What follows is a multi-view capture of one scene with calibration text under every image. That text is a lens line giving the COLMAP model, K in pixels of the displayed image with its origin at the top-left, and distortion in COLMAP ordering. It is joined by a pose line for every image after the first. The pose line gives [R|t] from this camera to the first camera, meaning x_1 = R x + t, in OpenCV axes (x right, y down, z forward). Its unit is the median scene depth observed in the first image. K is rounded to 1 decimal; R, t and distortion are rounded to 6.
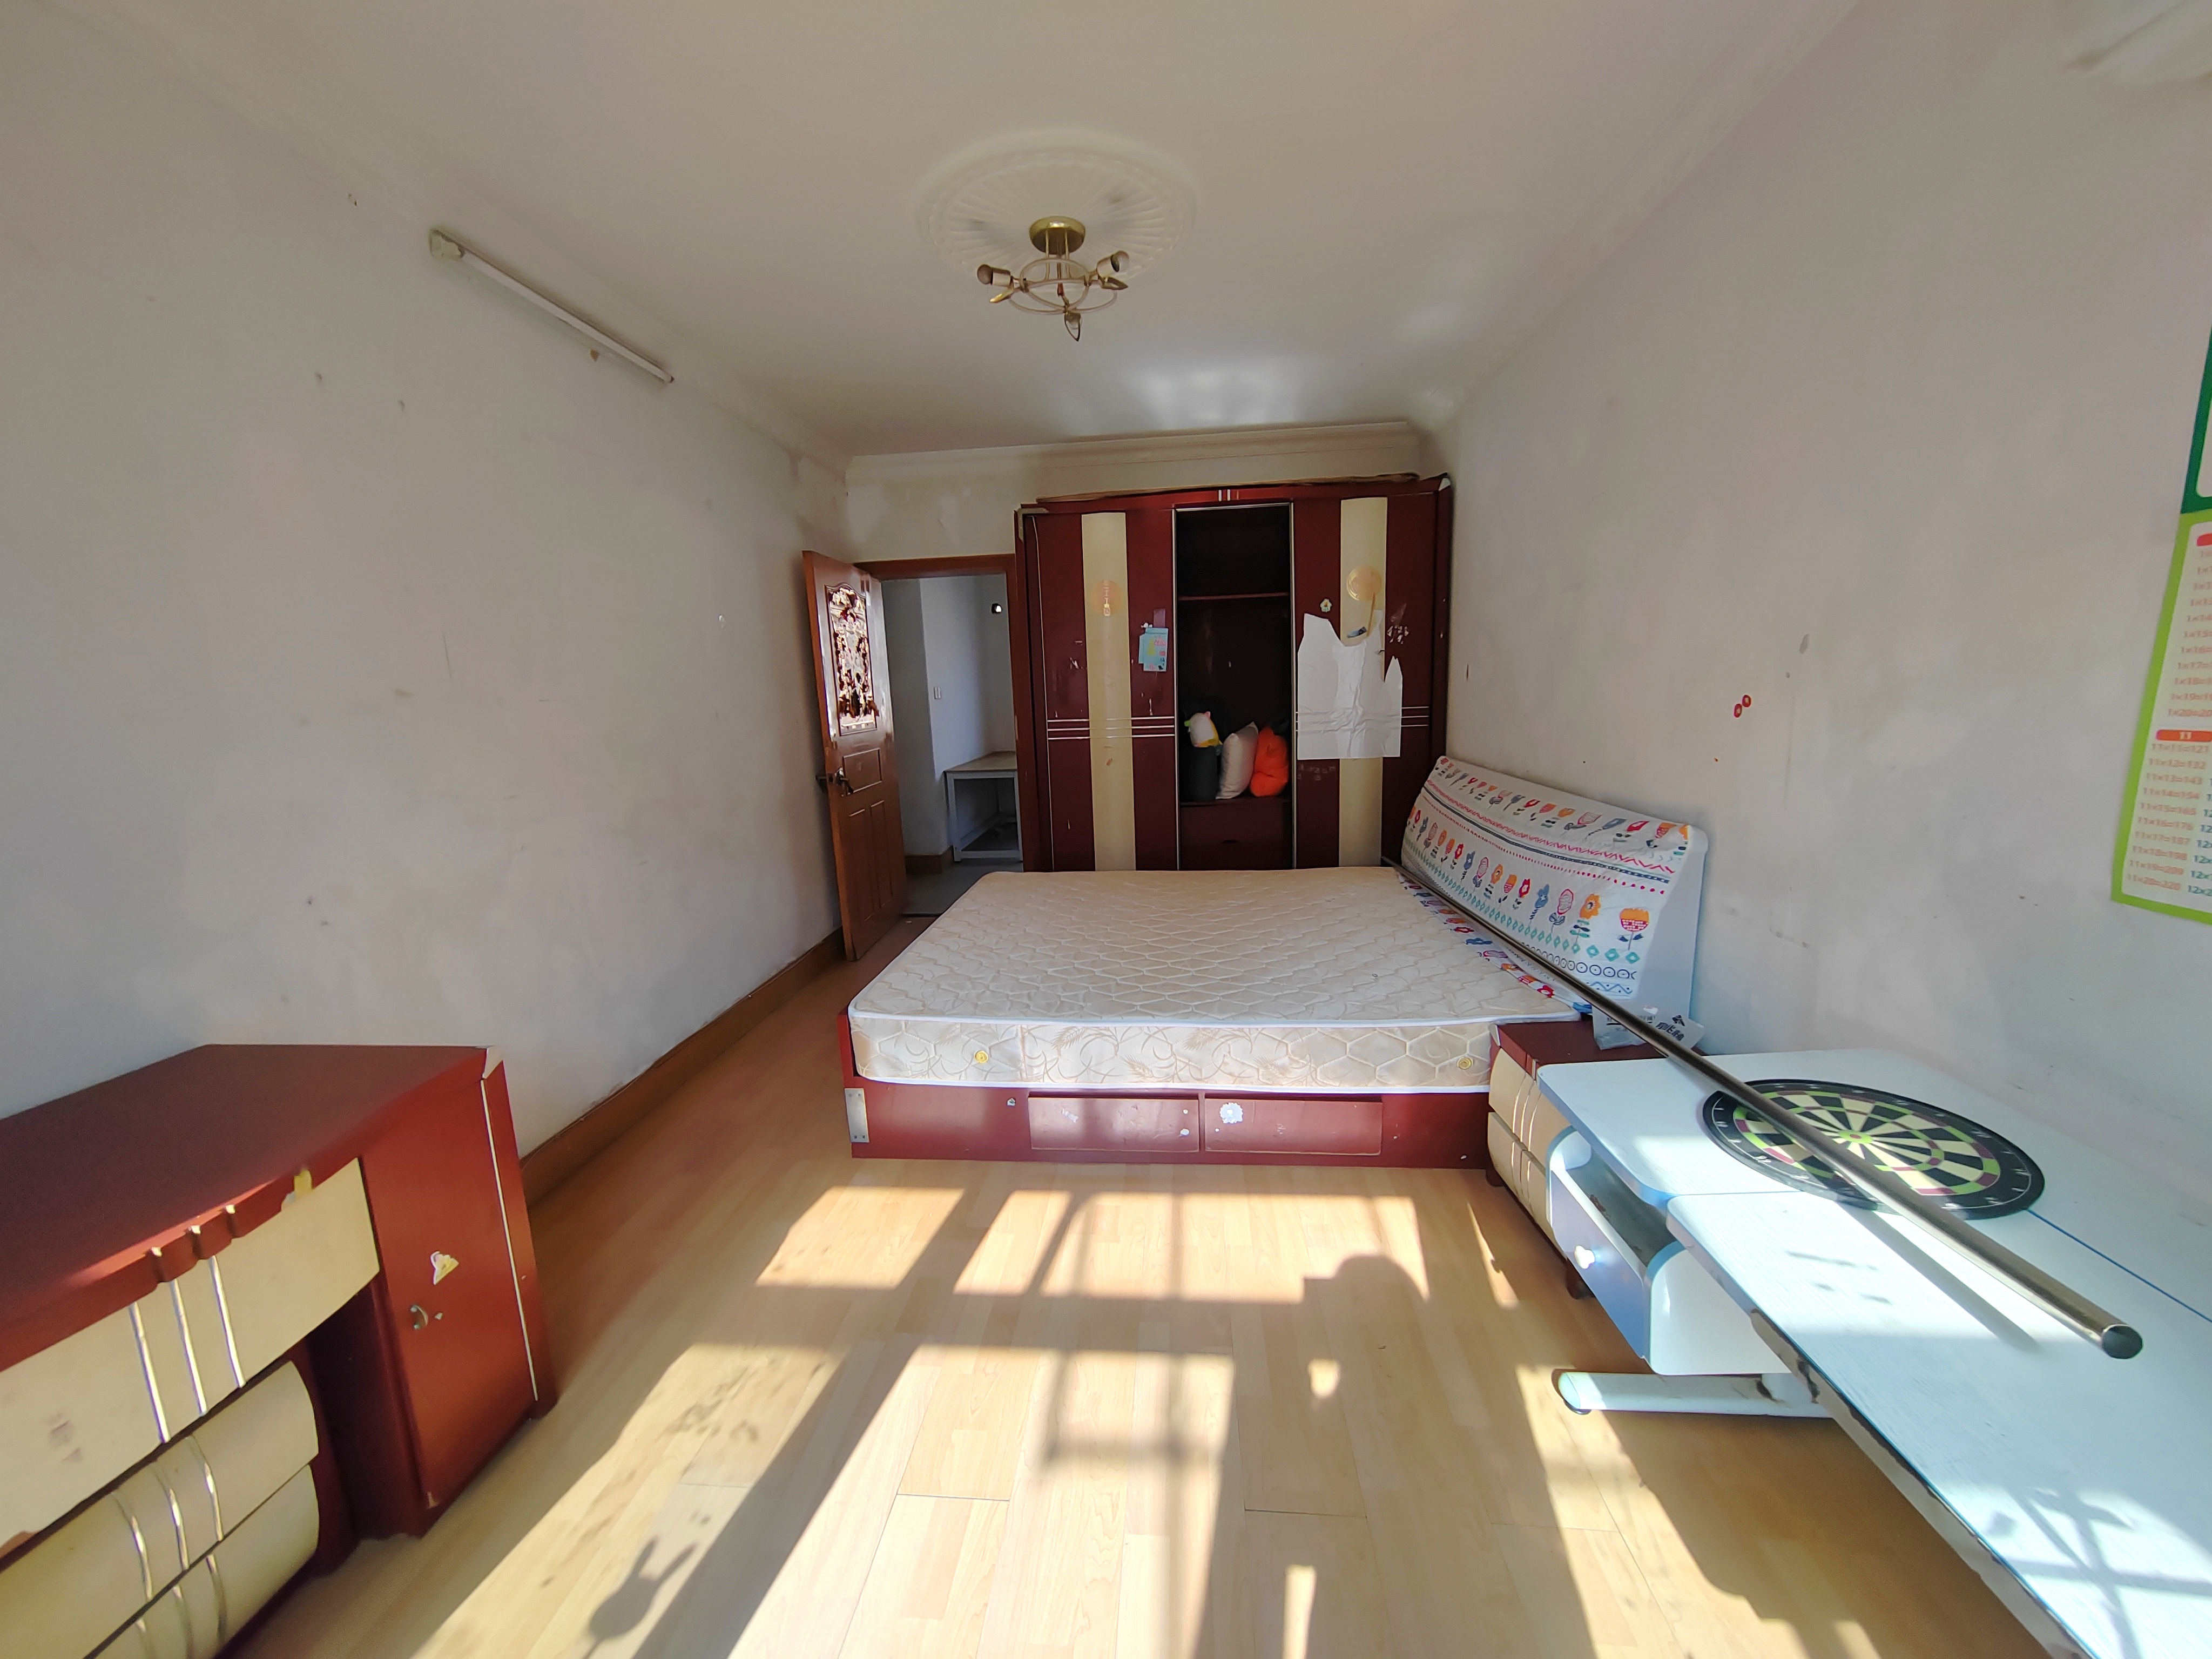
lens RADIAL K [[827.0, 0, 1103.1], [0, 827.0, 830.4], [0, 0, 1]] dist [0.001440, 0.000145]
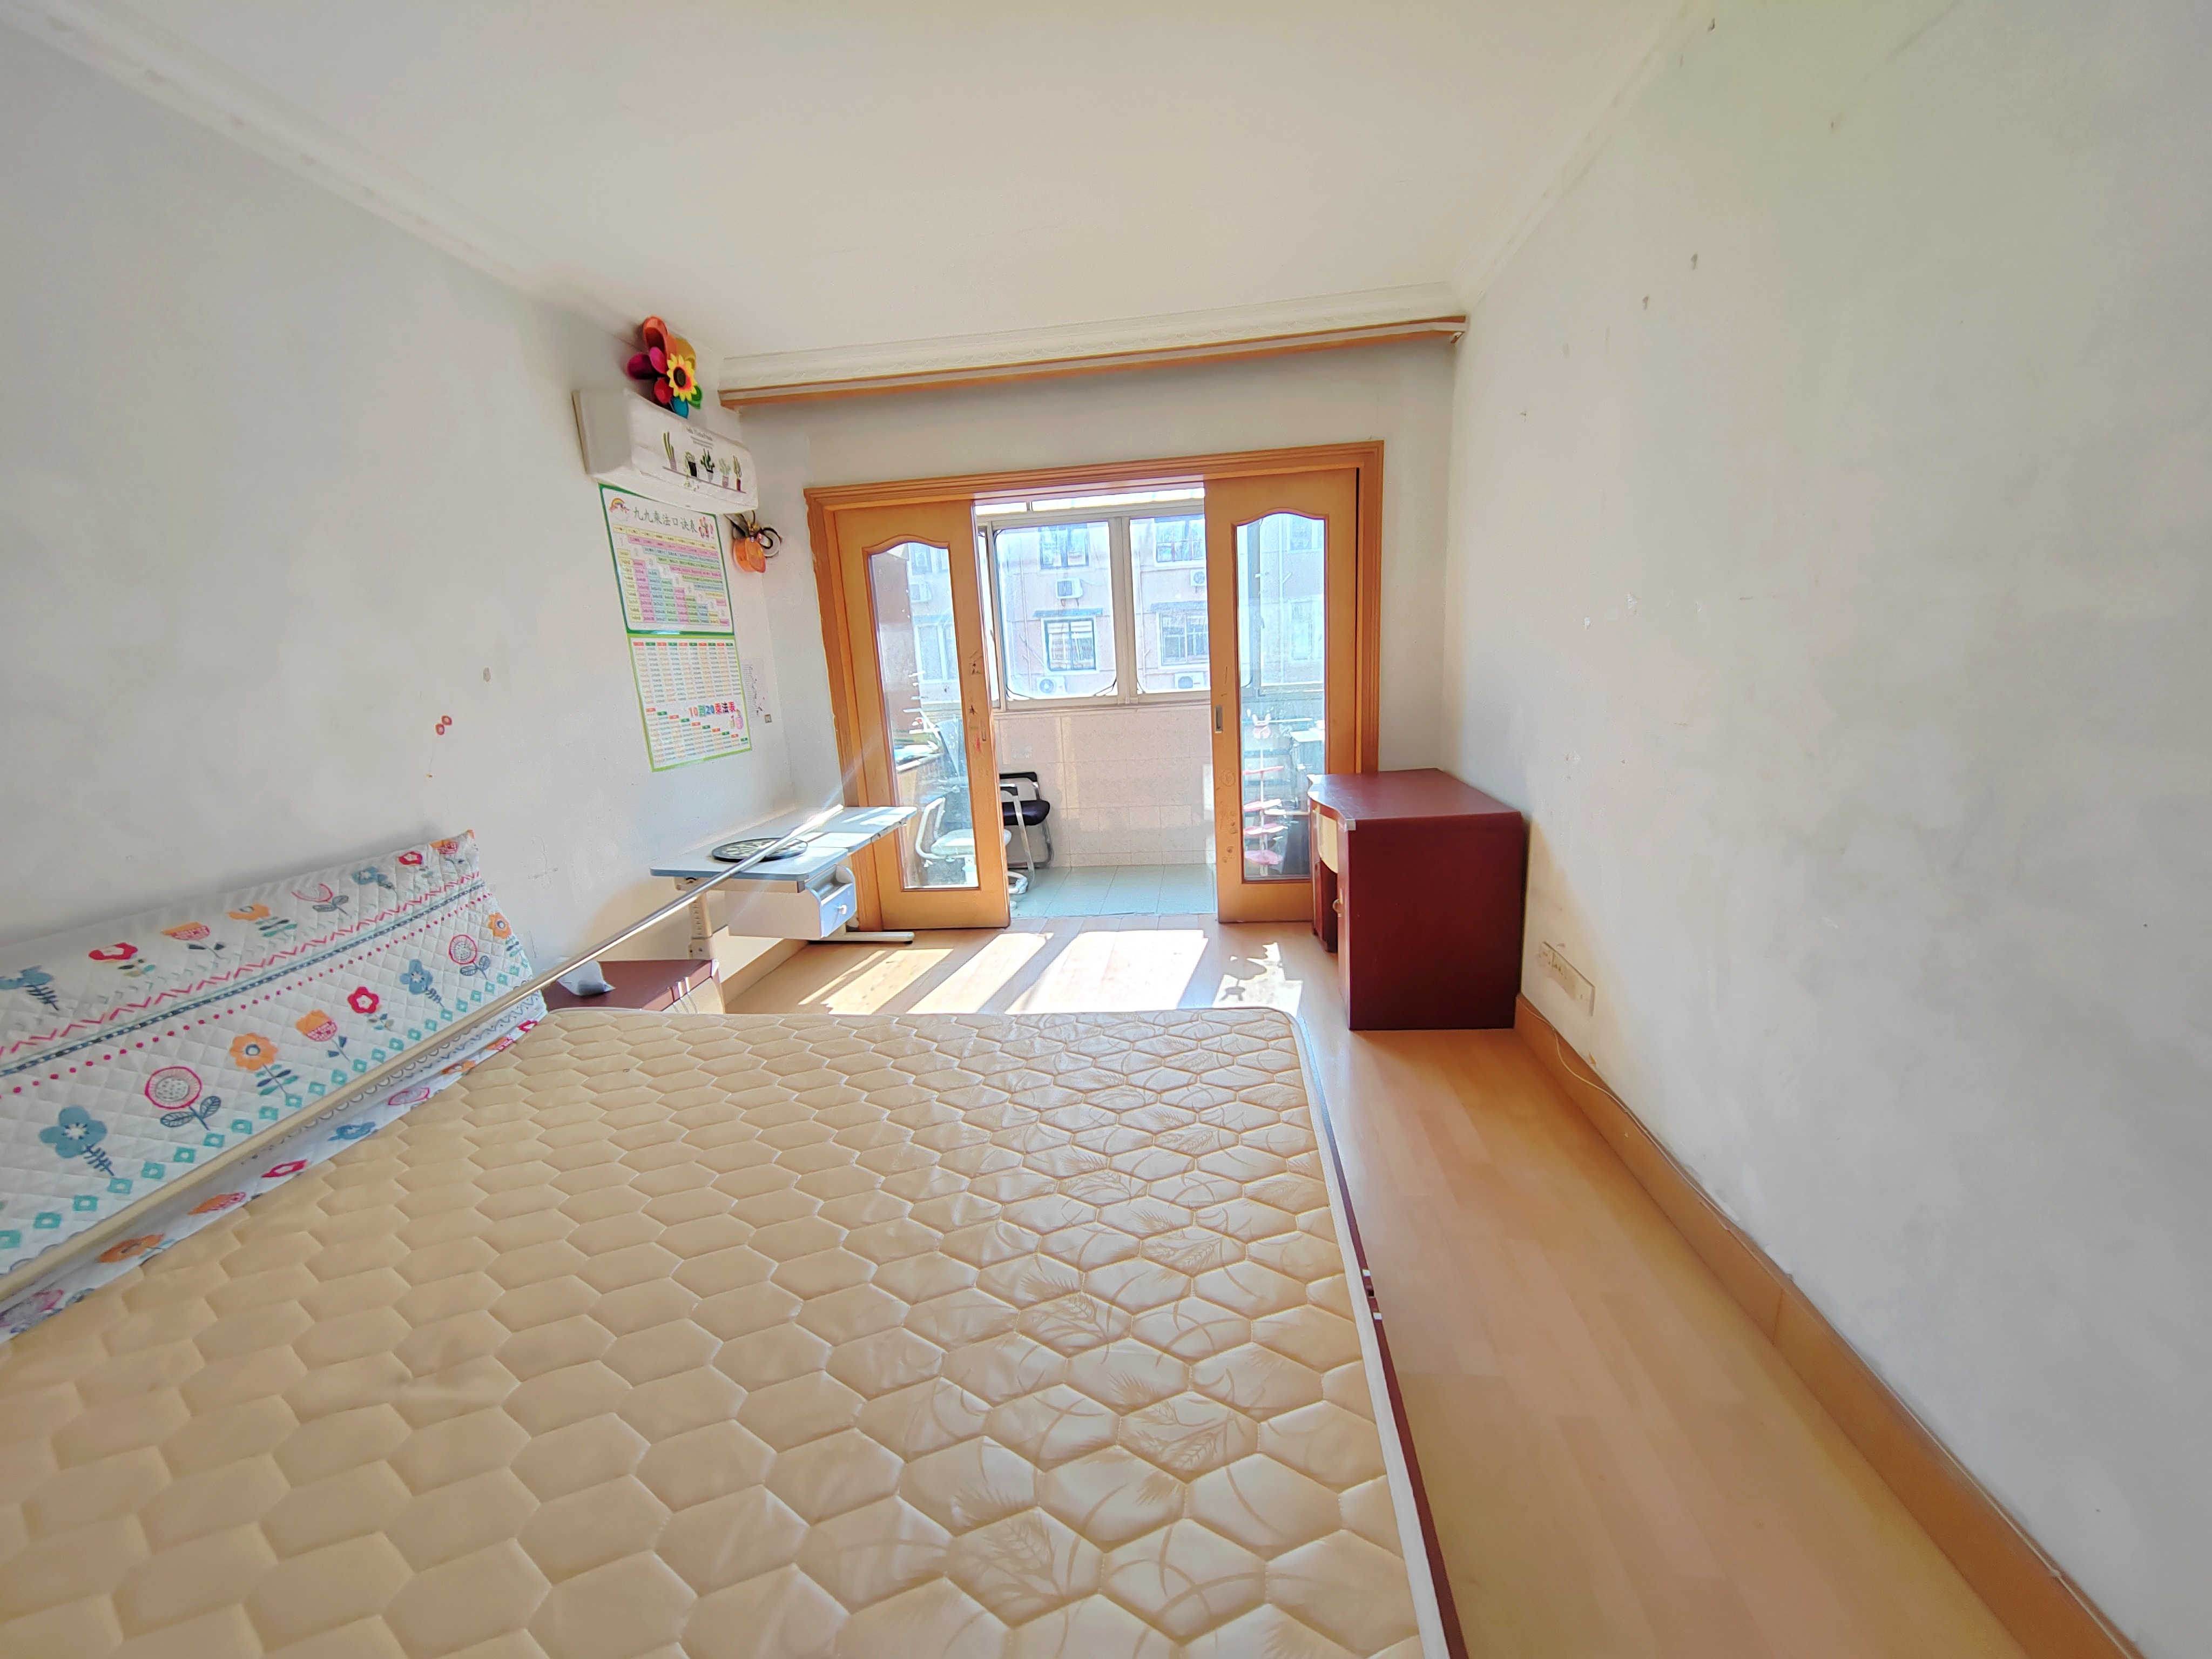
lens RADIAL K [[827.0, 0, 1107.3], [0, 827.0, 828.0], [0, 0, 1]] dist [0.001440, 0.000145]
pose [[-0.995024, 0.092465, 0.037123, -0.213399], [0.099633, 0.927173, 0.361143, -0.346821], [-0.001026, 0.363045, -0.931771, 2.154648]]
